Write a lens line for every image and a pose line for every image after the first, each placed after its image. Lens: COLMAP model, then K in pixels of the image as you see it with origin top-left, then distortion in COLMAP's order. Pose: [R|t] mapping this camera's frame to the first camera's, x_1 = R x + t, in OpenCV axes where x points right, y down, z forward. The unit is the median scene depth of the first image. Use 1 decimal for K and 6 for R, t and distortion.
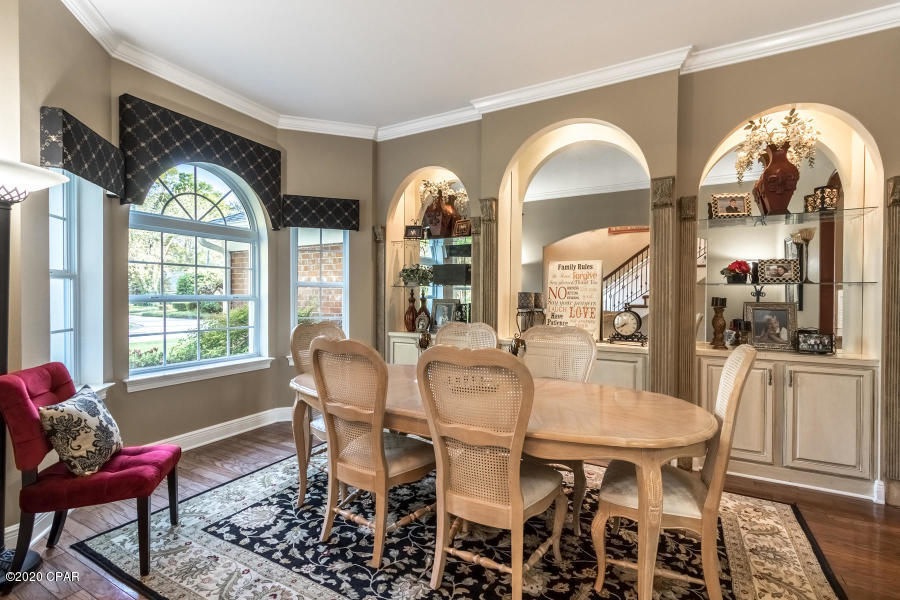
lens RADIAL K [[410.8, 0, 450.0], [0, 410.8, 300.0], [0, 0, 1]] dist [0.002813, 0.000125]
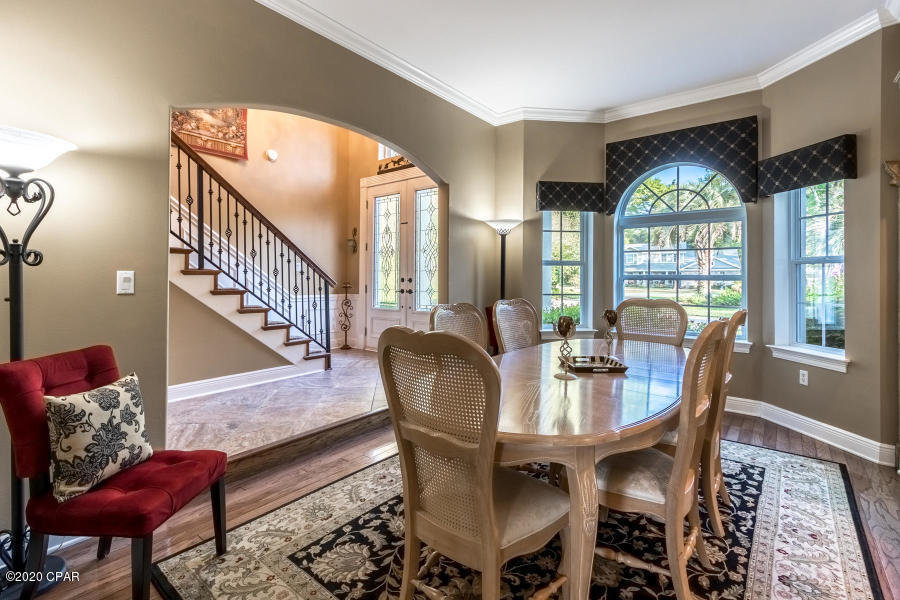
lens RADIAL K [[420.9, 0, 451.5], [0, 420.9, 278.1], [0, 0, 1]] dist [0.000147, -0.000104]
pose [[-0.174082, 0.002623, -0.984728, 0.617508], [-0.009196, 0.999949, 0.004290, 0.000321], [0.984688, 0.009803, -0.174049, 0.497078]]
